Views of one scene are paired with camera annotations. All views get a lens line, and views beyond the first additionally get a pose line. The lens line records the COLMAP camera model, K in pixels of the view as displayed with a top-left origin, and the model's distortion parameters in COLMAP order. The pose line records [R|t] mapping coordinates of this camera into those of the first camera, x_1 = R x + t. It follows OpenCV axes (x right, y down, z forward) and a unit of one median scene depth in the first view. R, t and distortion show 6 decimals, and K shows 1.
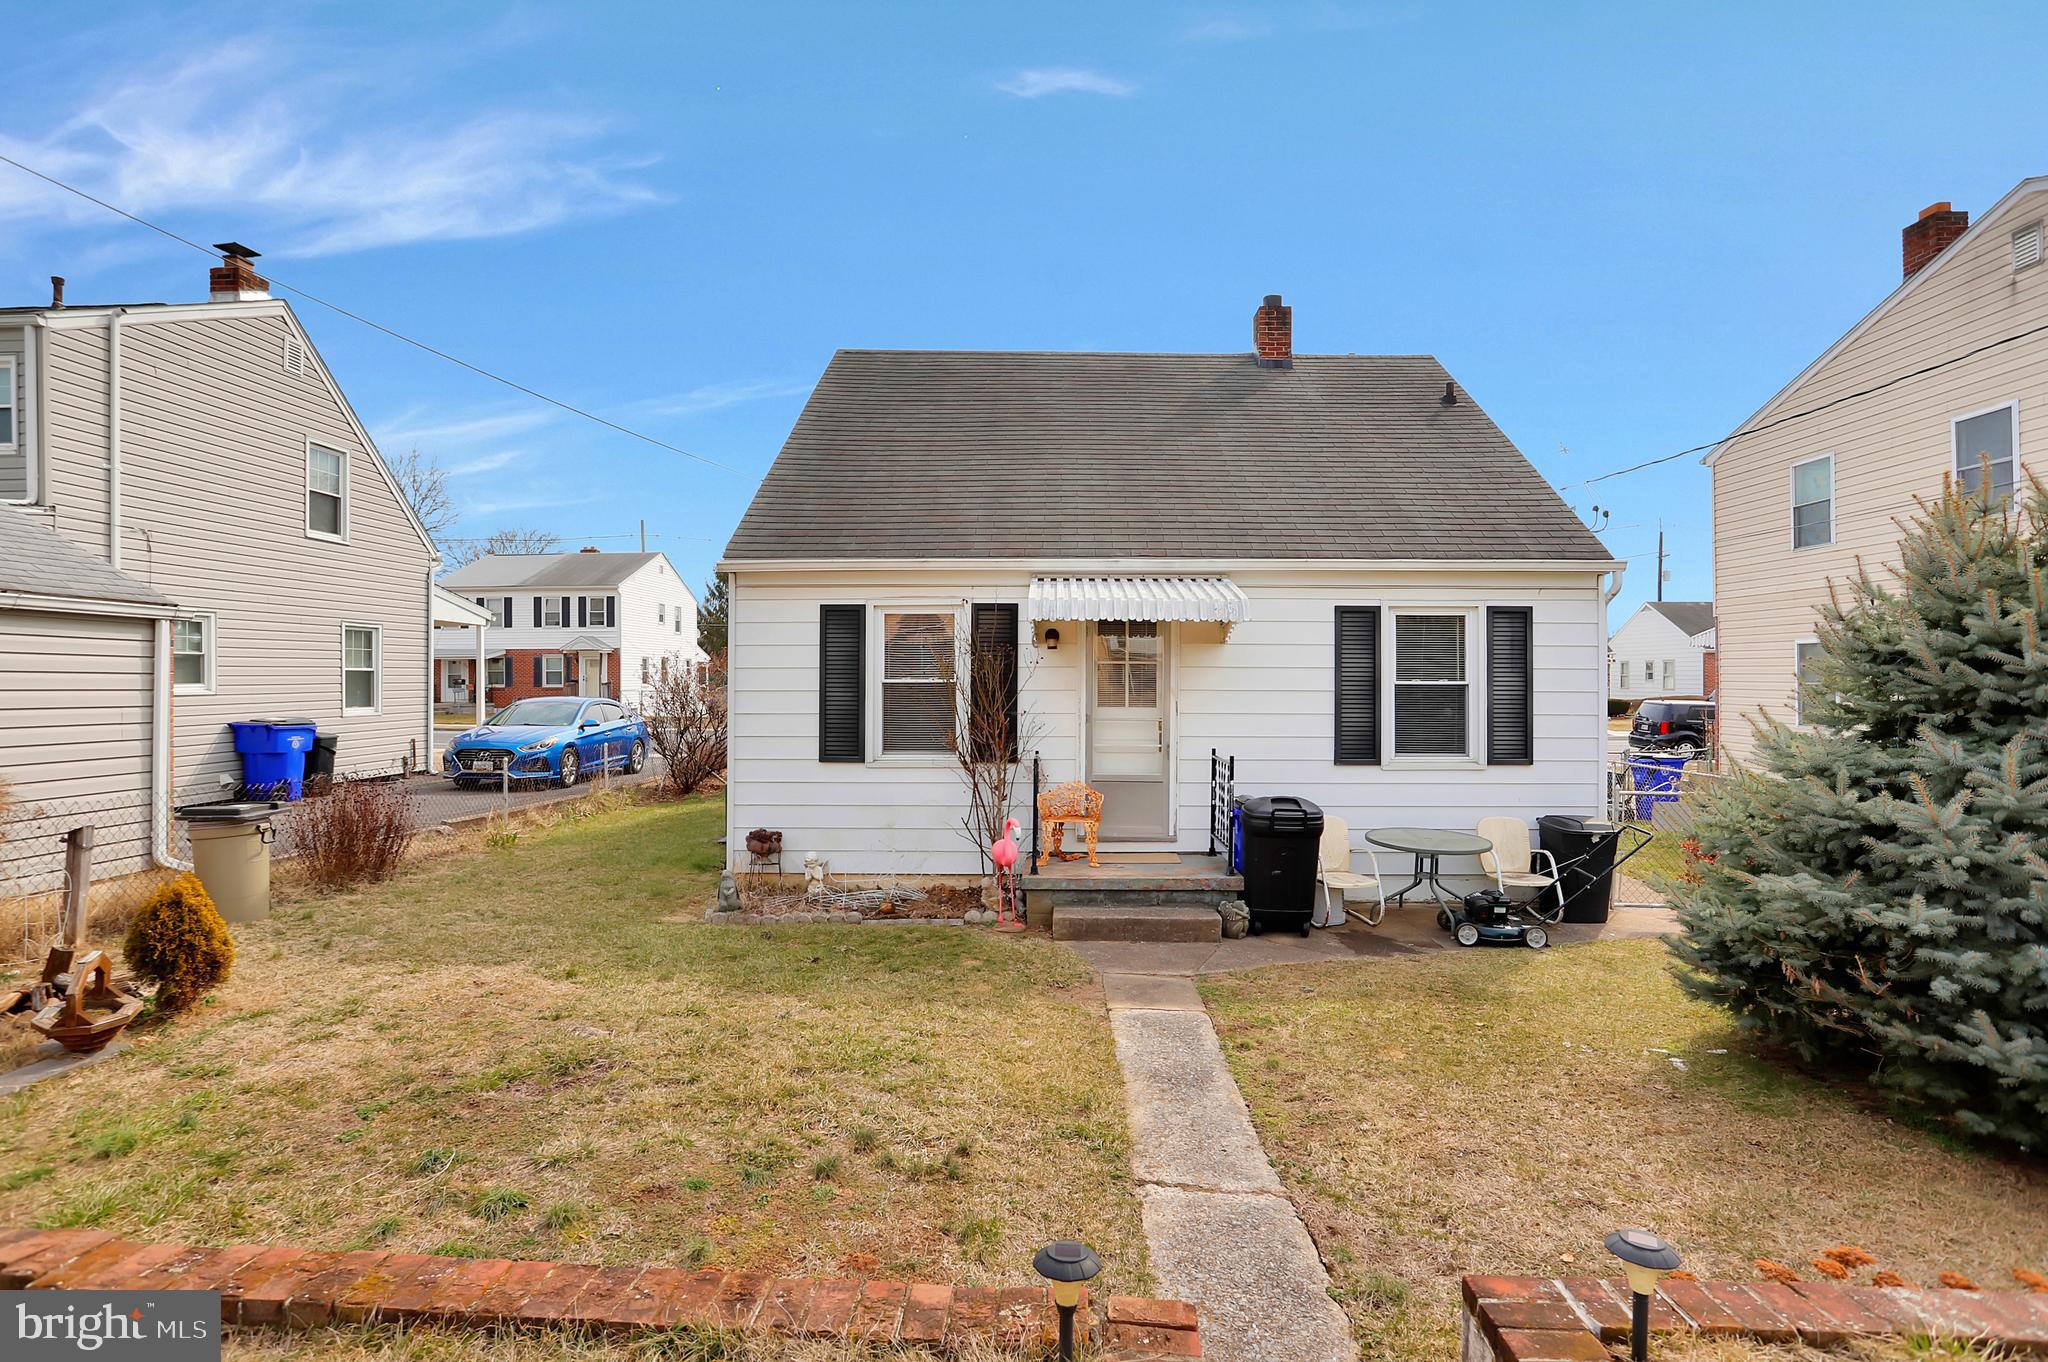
lens RADIAL K [[985.4, 0, 1034.3], [0, 985.4, 686.2], [0, 0, 1]] dist [-0.050000, 0.024130]
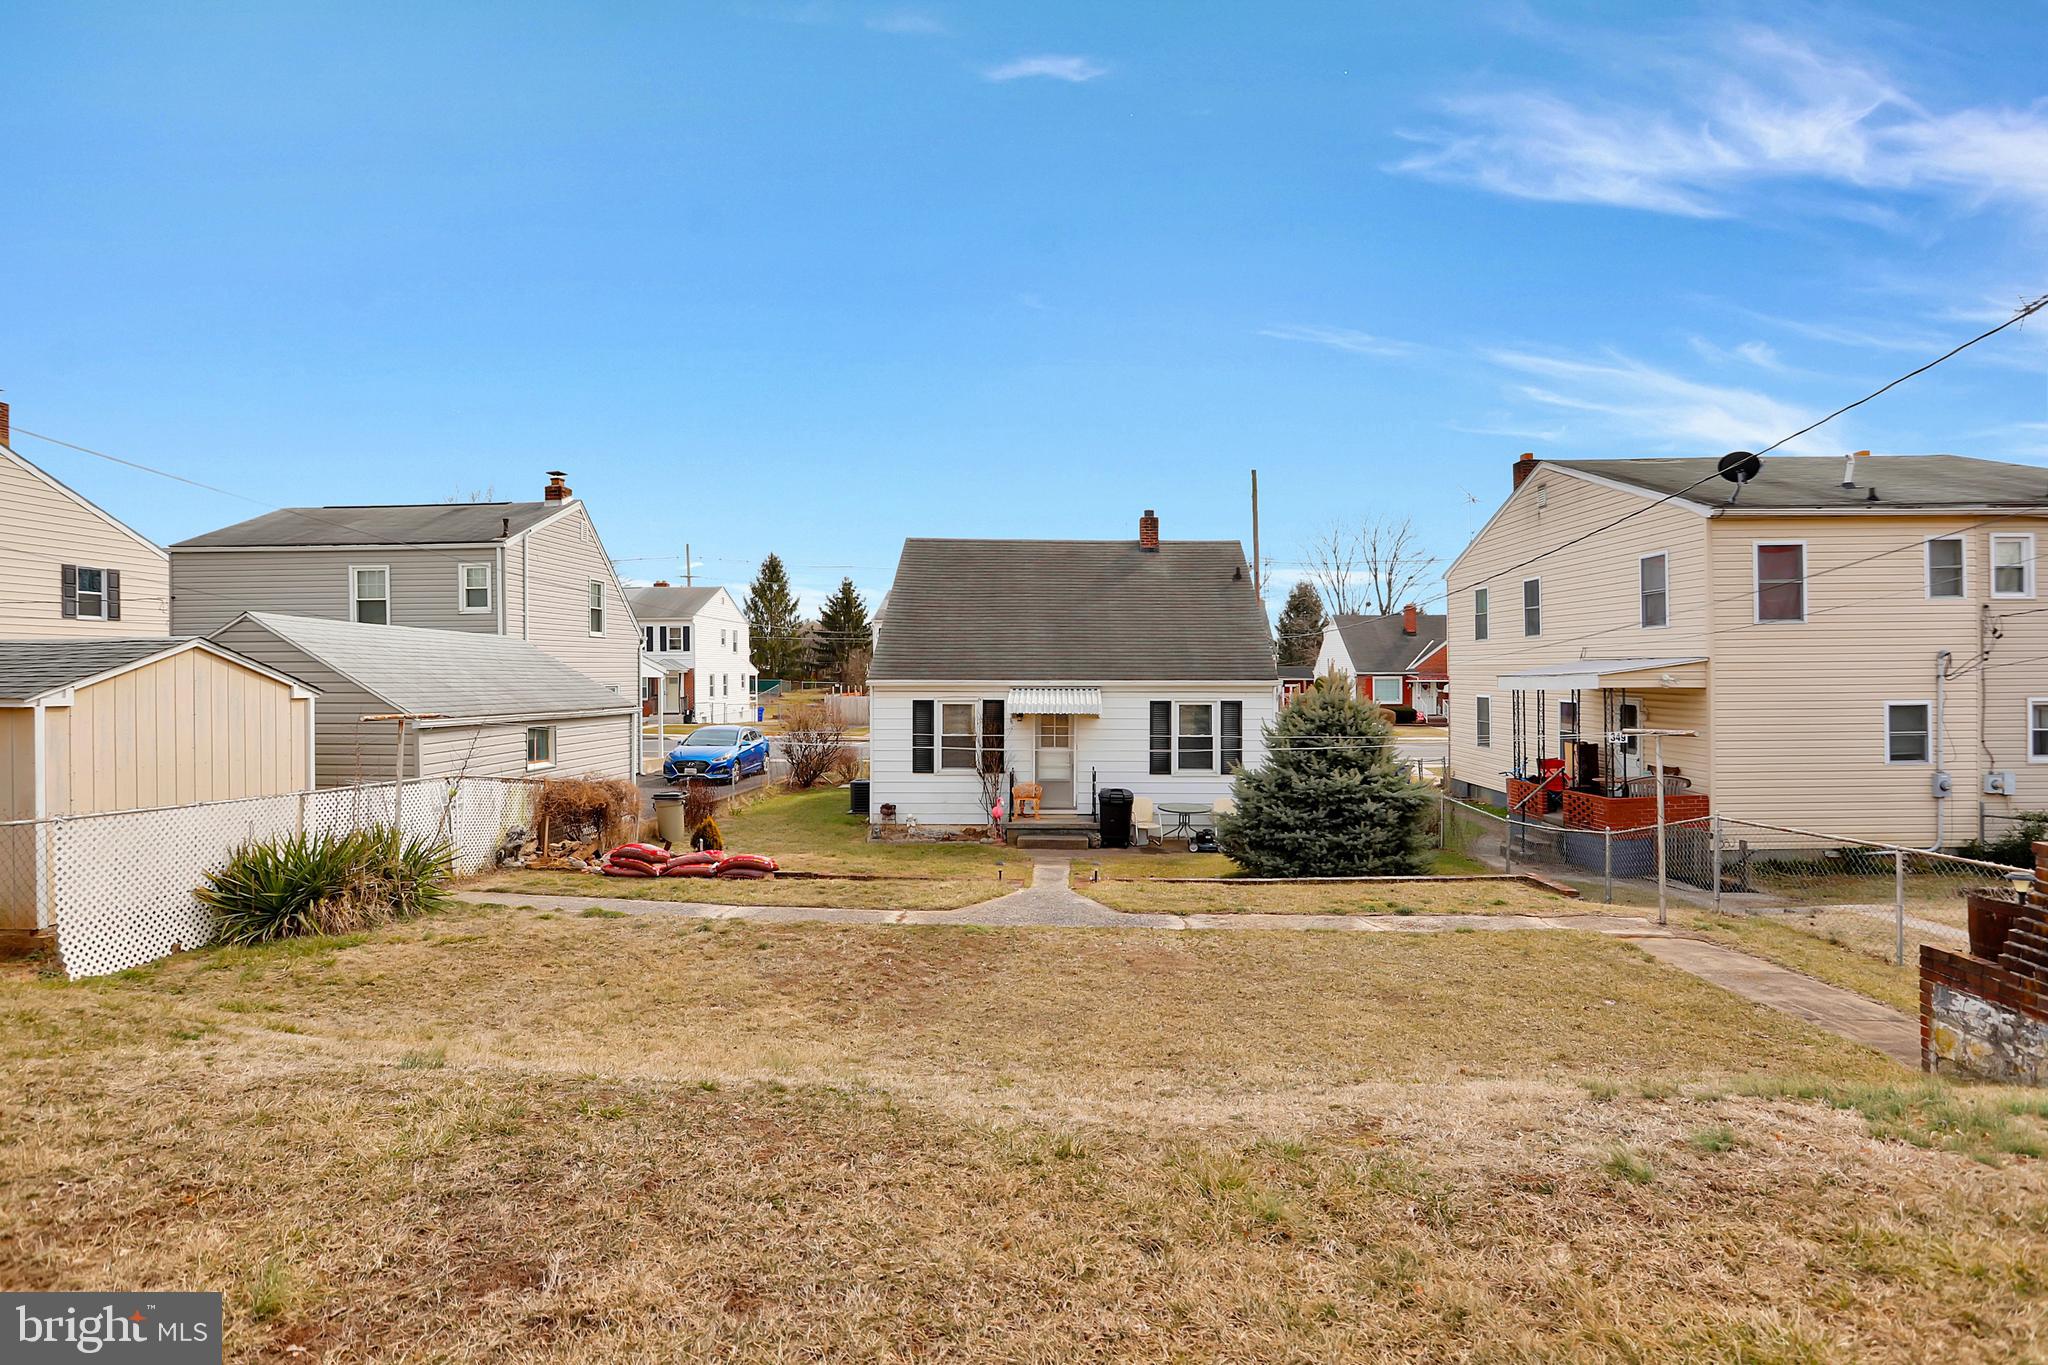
lens RADIAL K [[962.9, 0, 1022.4], [0, 962.9, 675.9], [0, 0, 1]] dist [-0.025440, 0.000776]
pose [[0.999808, -0.002327, -0.019451, 0.066376], [0.002211, 0.999980, -0.005988, -0.126167], [0.019464, 0.005944, 0.999793, -1.146646]]
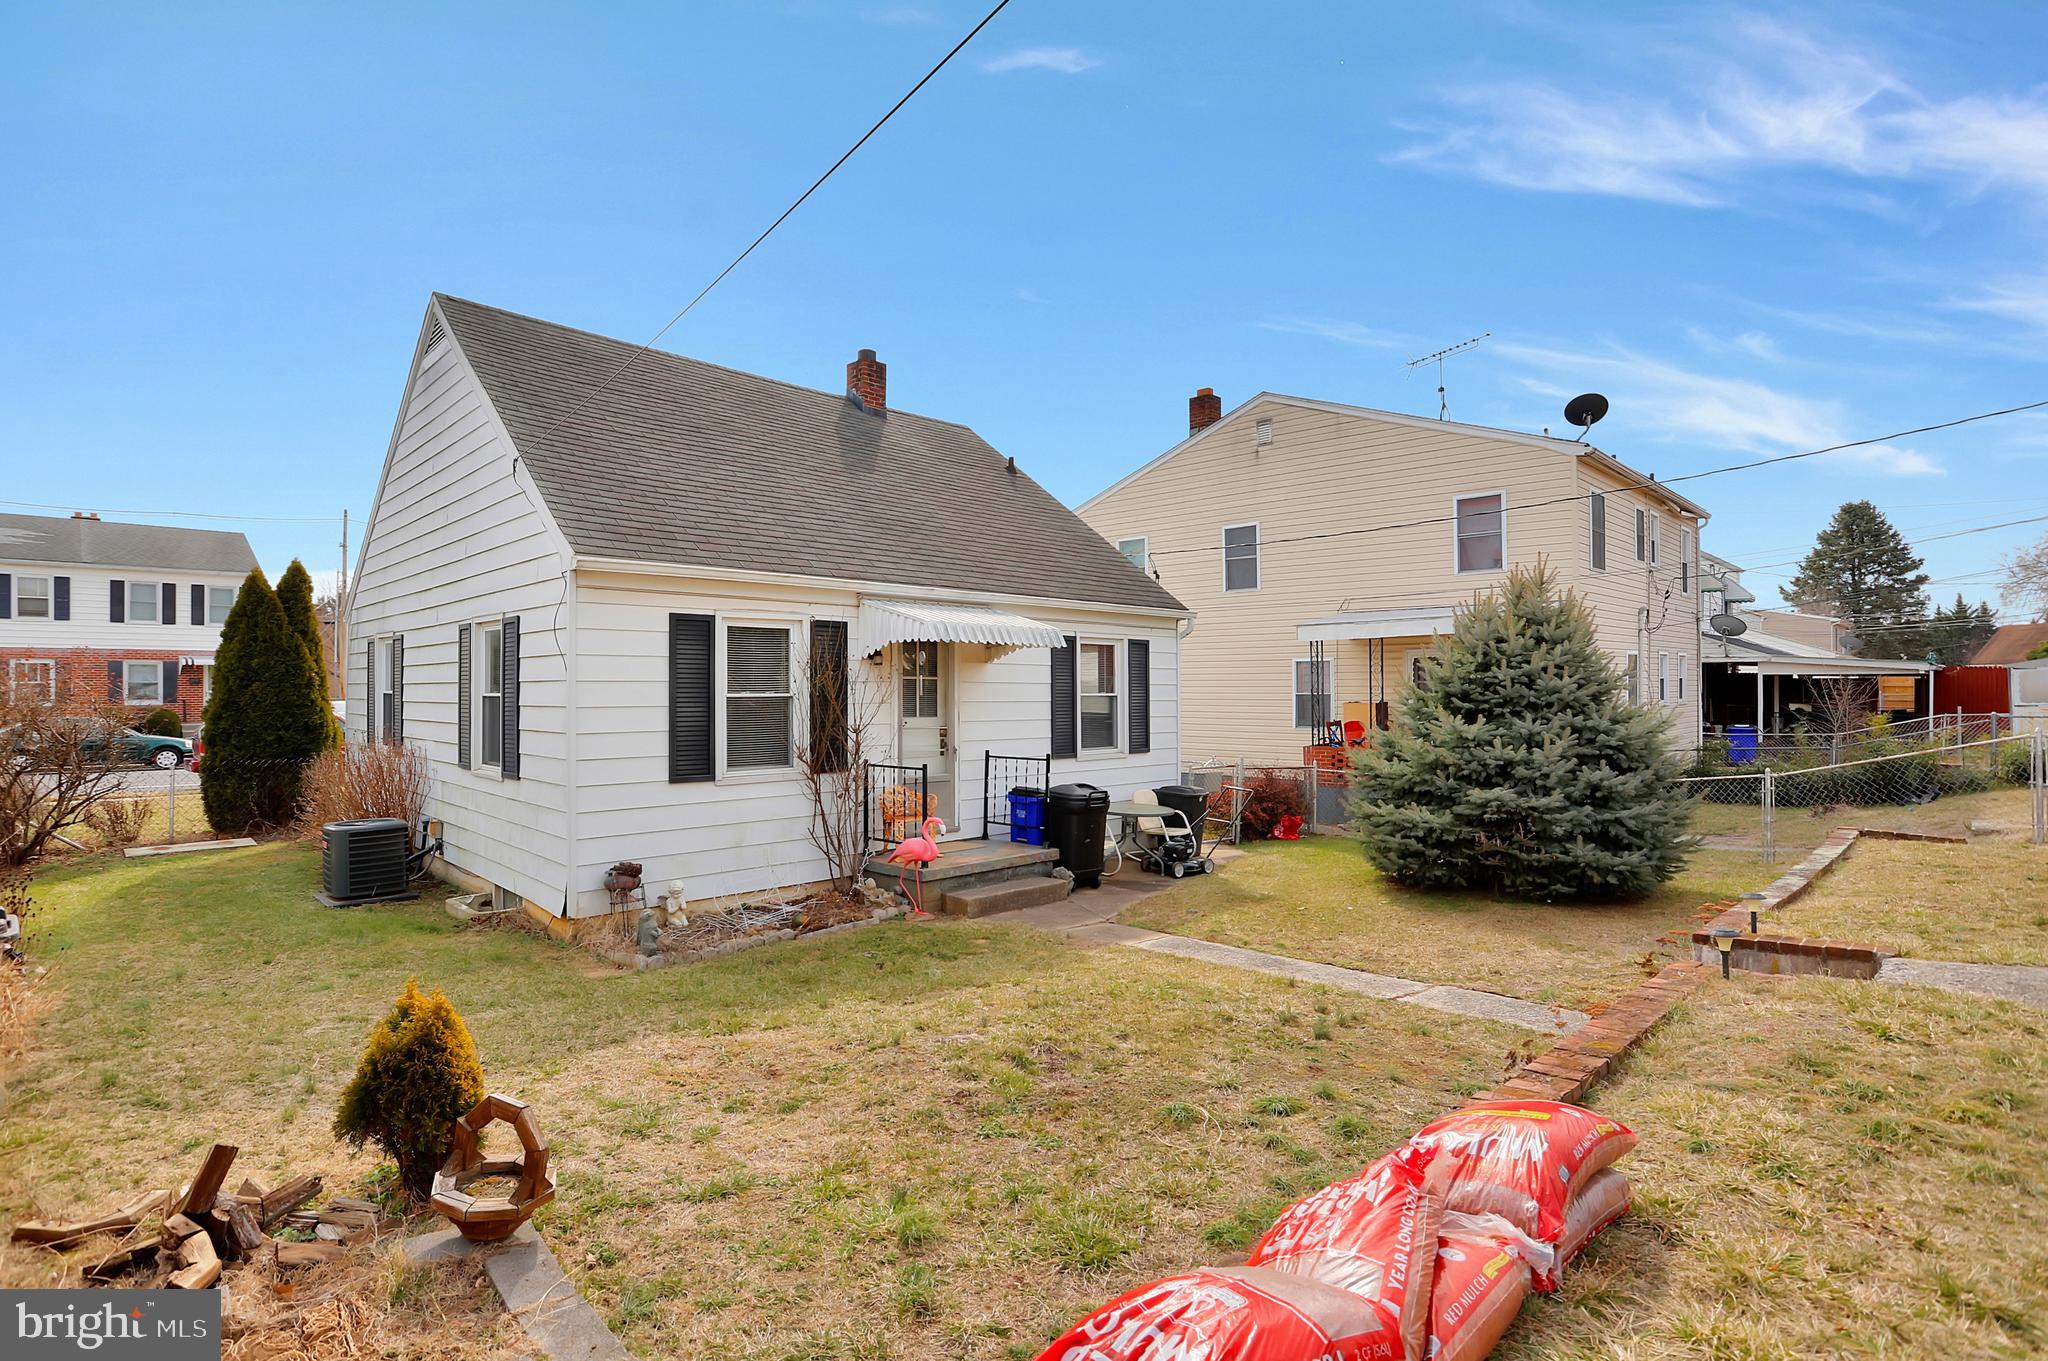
lens RADIAL K [[1007.0, 0, 1017.1], [0, 1007.0, 660.7], [0, 0, 1]] dist [-0.028707, 0.001321]
pose [[0.704085, 0.018115, 0.709884, -0.670573], [0.003957, 0.999559, -0.029431, -0.009424], [-0.710104, 0.023531, 0.703703, 0.102571]]
